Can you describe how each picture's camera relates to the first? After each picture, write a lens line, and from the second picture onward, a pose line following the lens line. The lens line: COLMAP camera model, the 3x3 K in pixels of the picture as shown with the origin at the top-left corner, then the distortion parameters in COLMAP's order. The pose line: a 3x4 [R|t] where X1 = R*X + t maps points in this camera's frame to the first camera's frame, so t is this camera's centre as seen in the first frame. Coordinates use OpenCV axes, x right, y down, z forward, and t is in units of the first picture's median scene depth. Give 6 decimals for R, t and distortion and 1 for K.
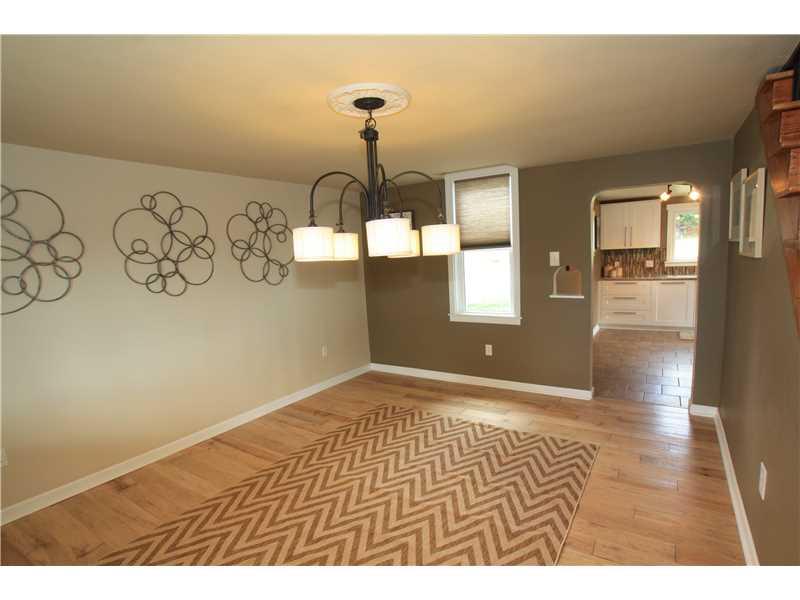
lens RADIAL K [[414.4, 0, 405.3], [0, 414.4, 302.4], [0, 0, 1]] dist [-0.001177, 0.000064]
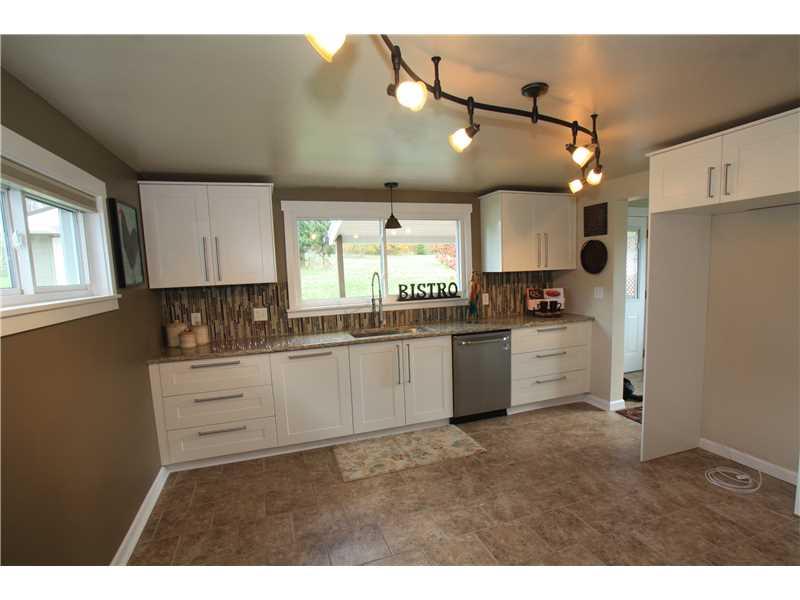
lens RADIAL K [[414.4, 0, 405.3], [0, 414.4, 302.4], [0, 0, 1]] dist [-0.001177, 0.000064]
pose [[0.622449, -0.050949, 0.781000, 0.313829], [0.104300, 0.994378, -0.018257, -0.081593], [-0.775680, 0.092822, 0.624264, 0.559397]]
